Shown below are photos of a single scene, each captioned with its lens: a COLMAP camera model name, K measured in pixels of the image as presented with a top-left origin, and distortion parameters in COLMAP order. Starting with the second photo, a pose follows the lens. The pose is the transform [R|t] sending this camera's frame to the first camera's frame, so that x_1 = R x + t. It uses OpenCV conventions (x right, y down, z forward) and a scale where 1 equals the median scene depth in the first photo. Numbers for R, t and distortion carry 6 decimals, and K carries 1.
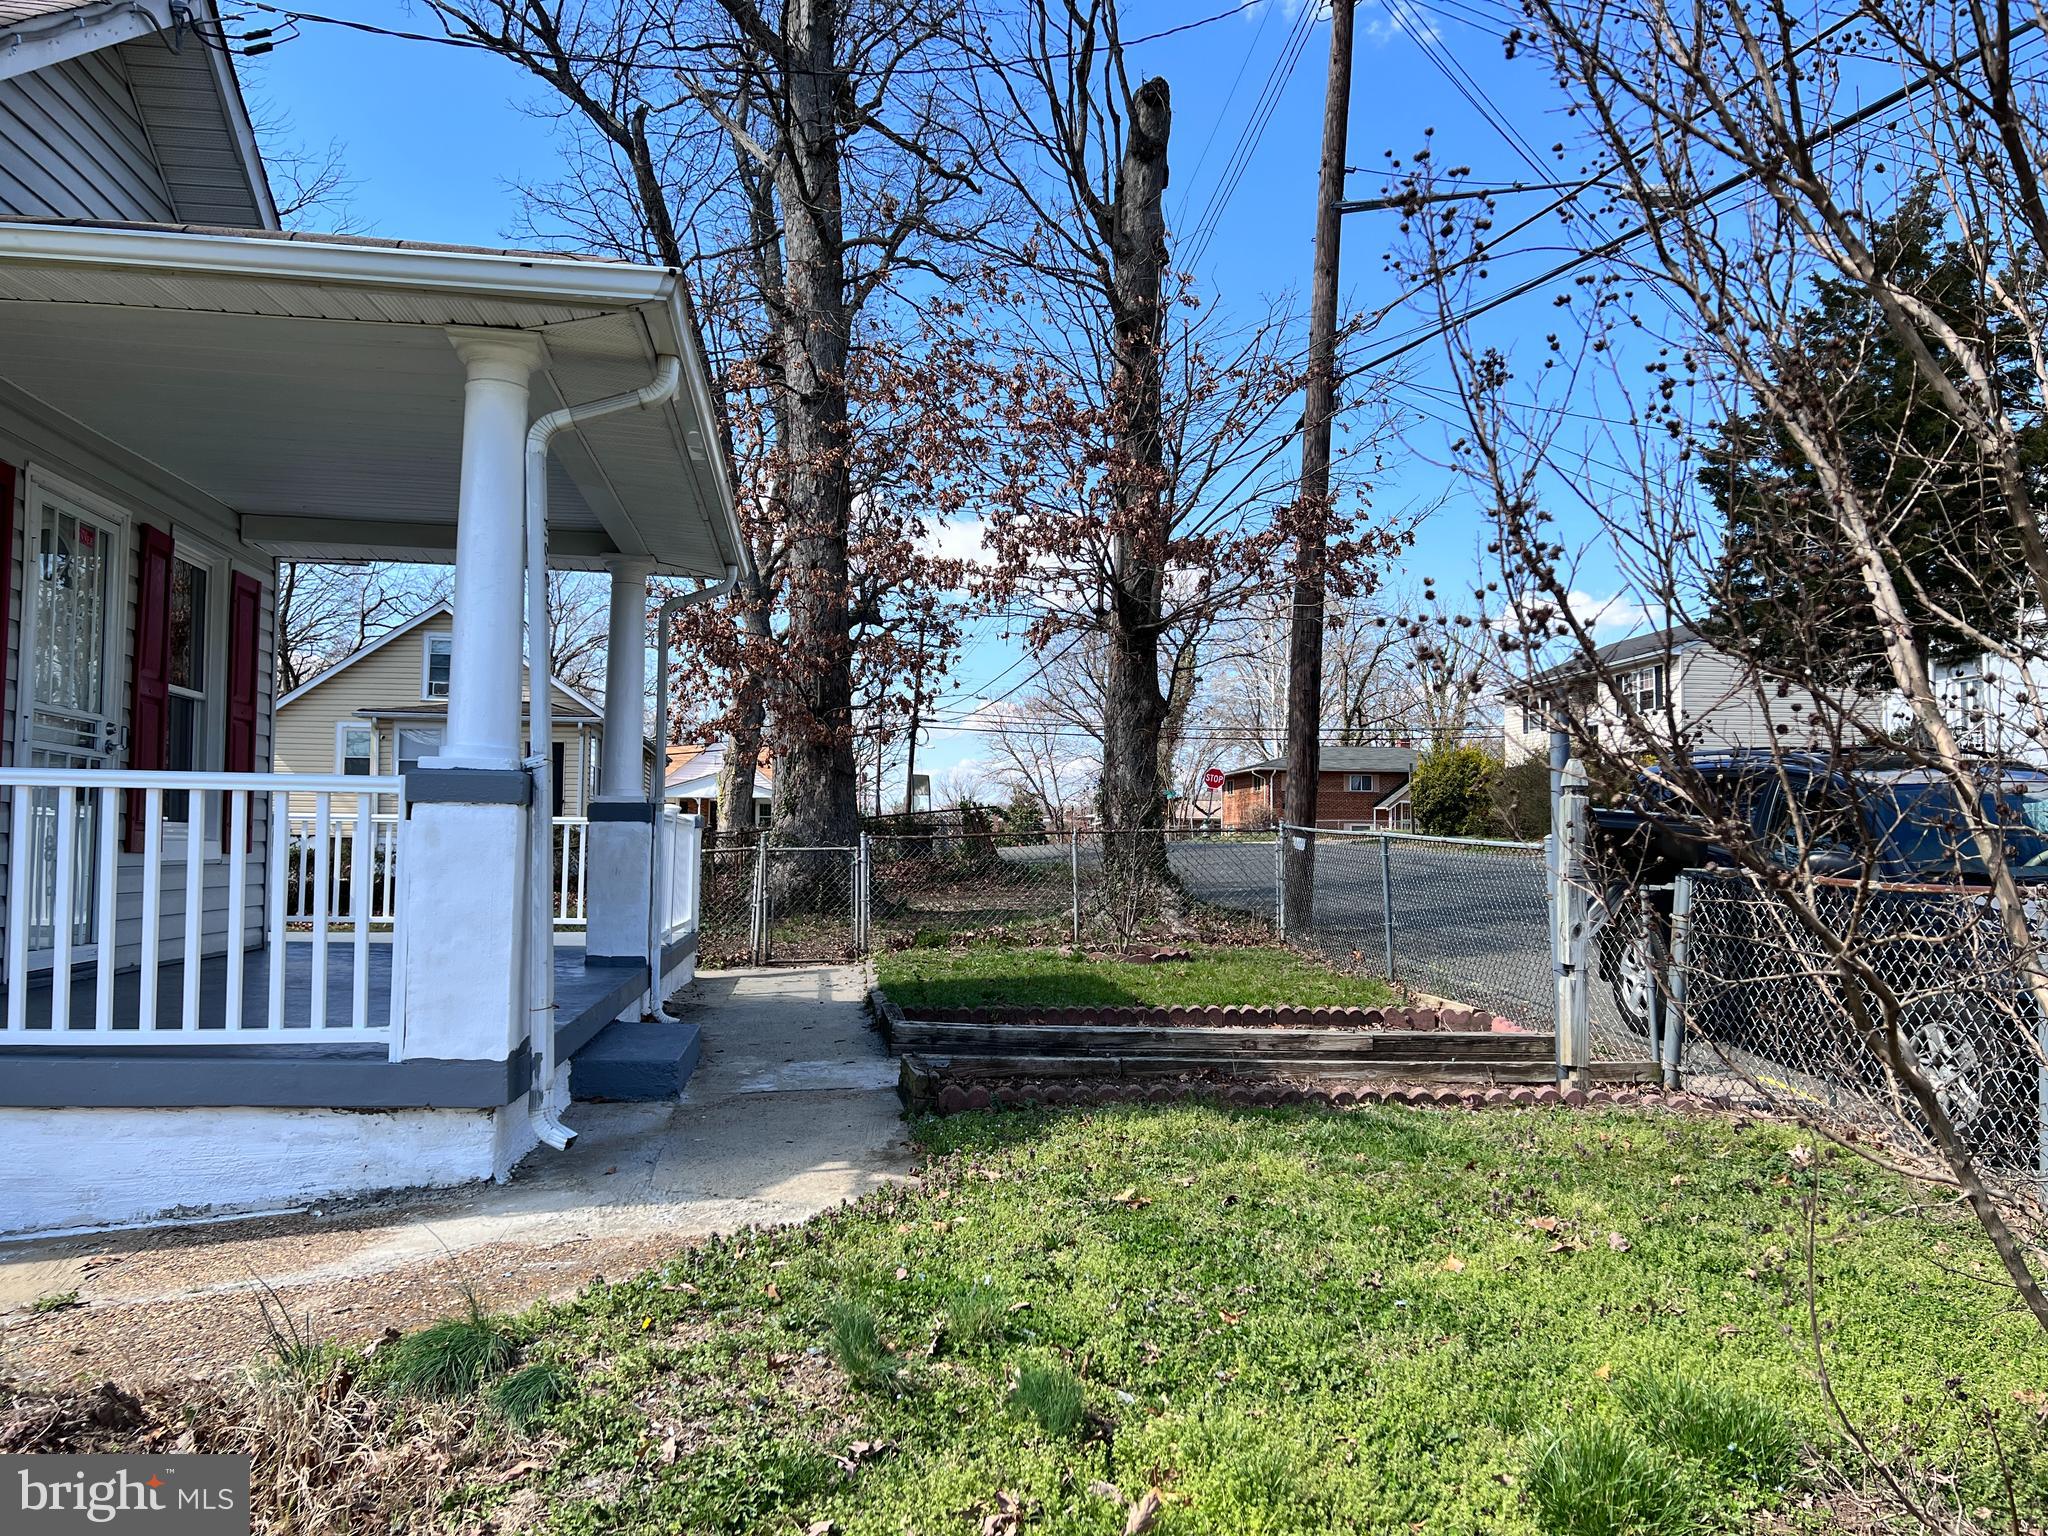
lens RADIAL K [[1528.0, 0, 1024.0], [0, 1528.0, 768.0], [0, 0, 1]] dist [0.058999, -0.066518]
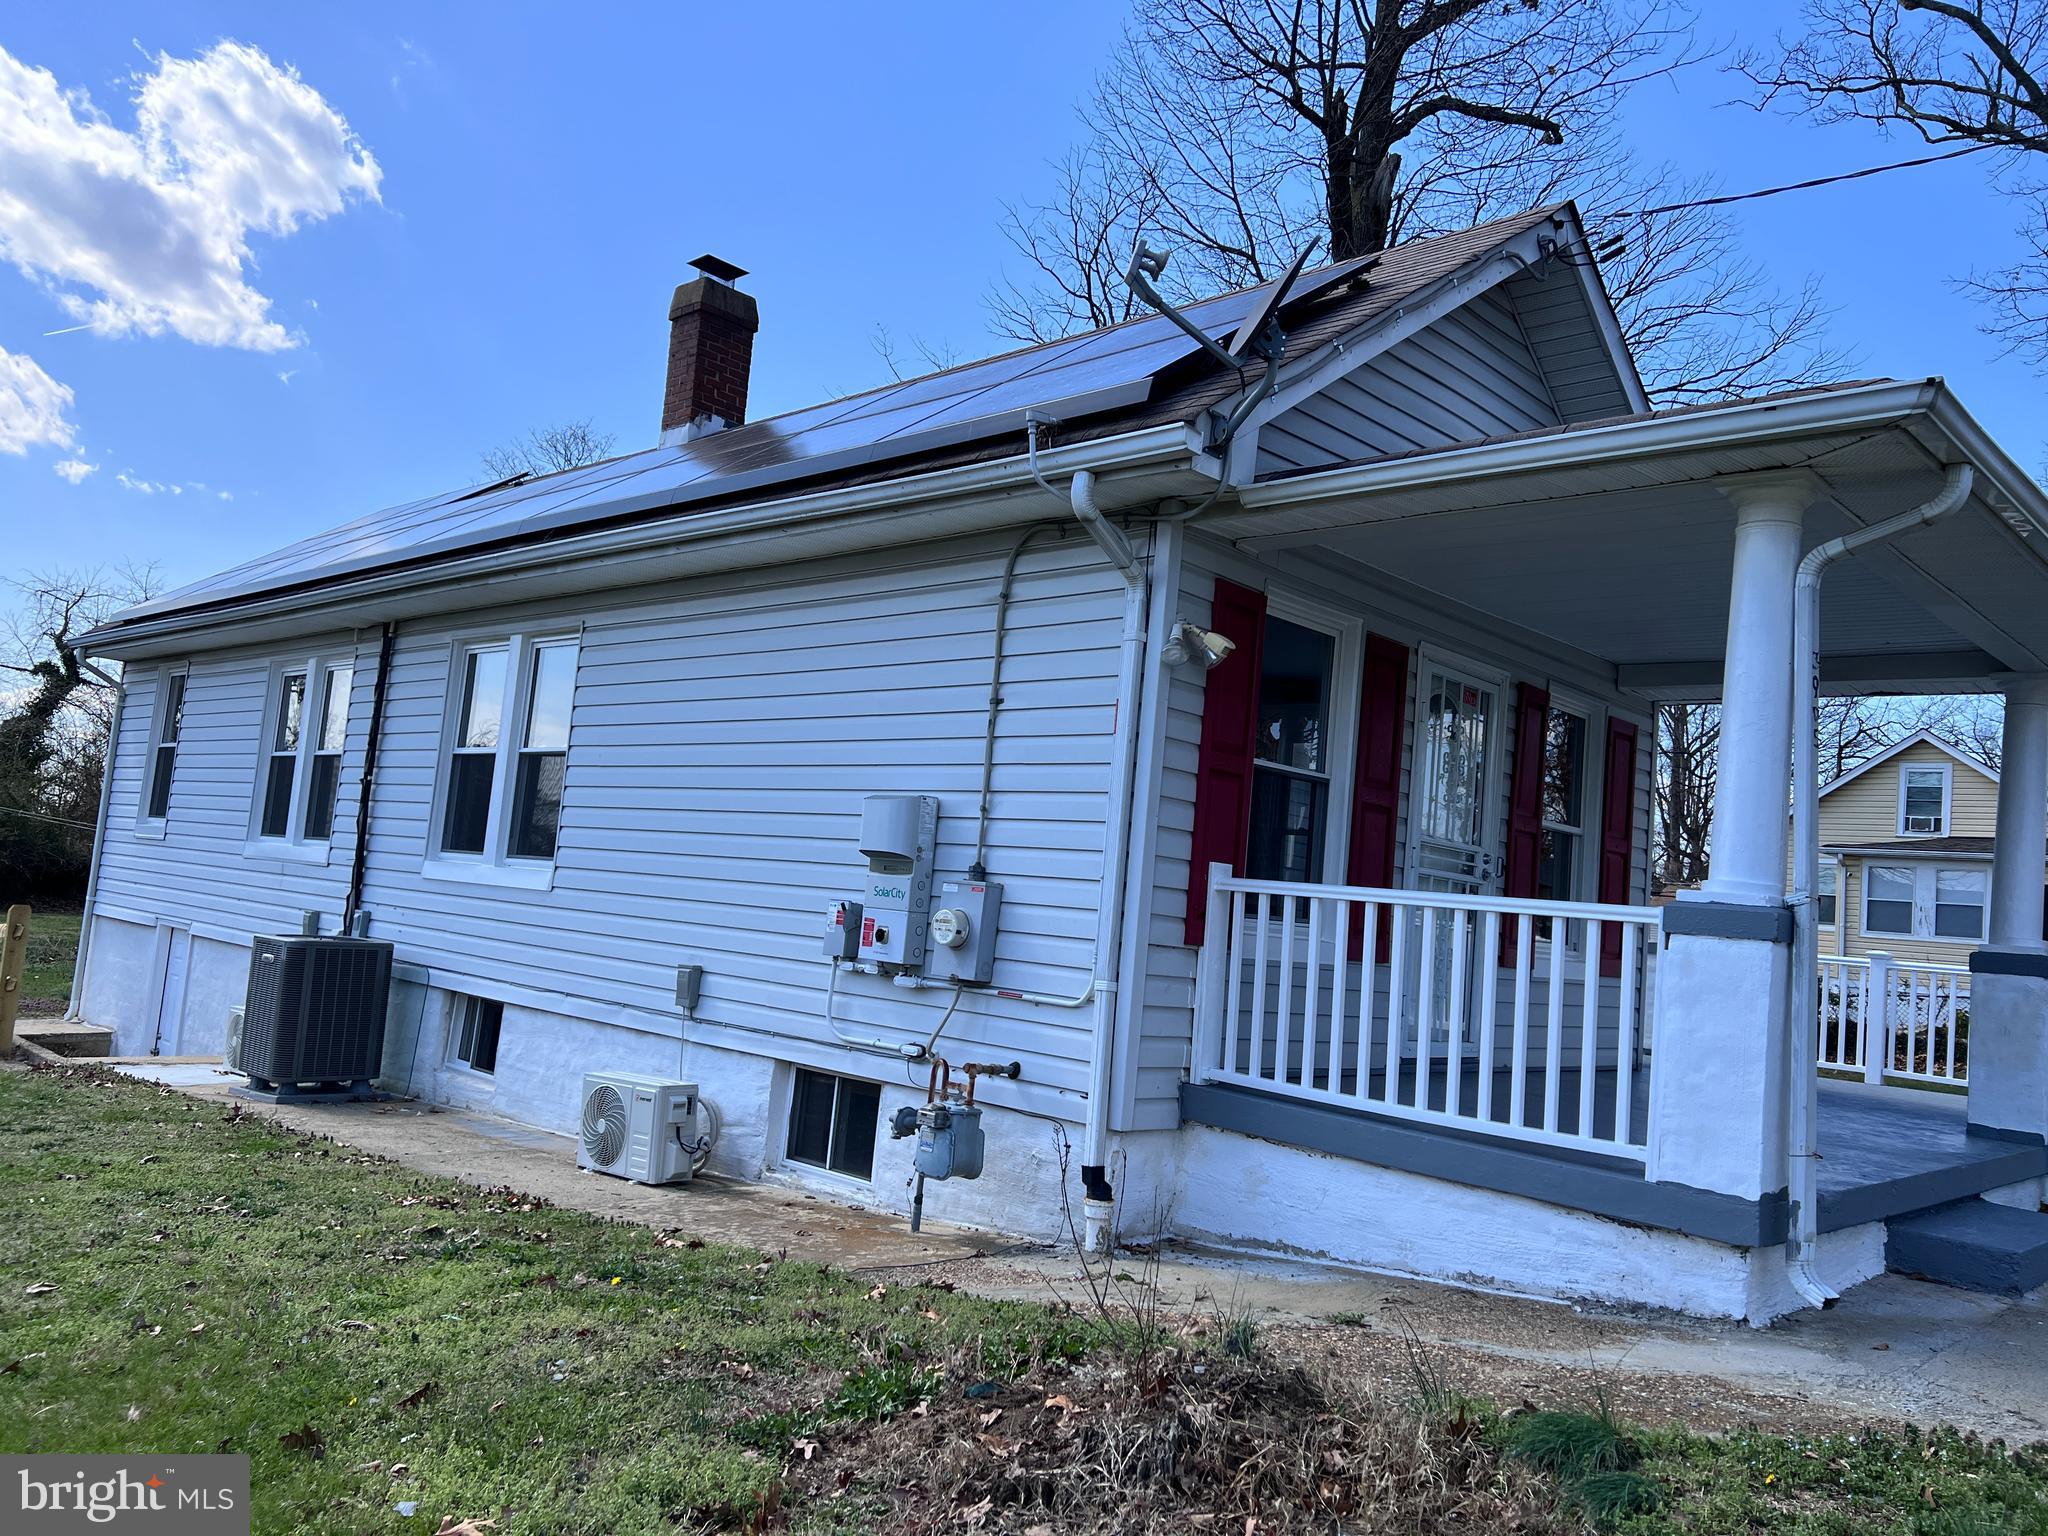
lens RADIAL K [[1528.0, 0, 1024.0], [0, 1528.0, 768.0], [0, 0, 1]] dist [0.058999, -0.066518]
pose [[0.625134, -0.030879, -0.779906, 0.137617], [-0.037553, 0.996870, -0.069571, 0.000181], [0.779613, 0.072779, 0.622018, -0.001503]]
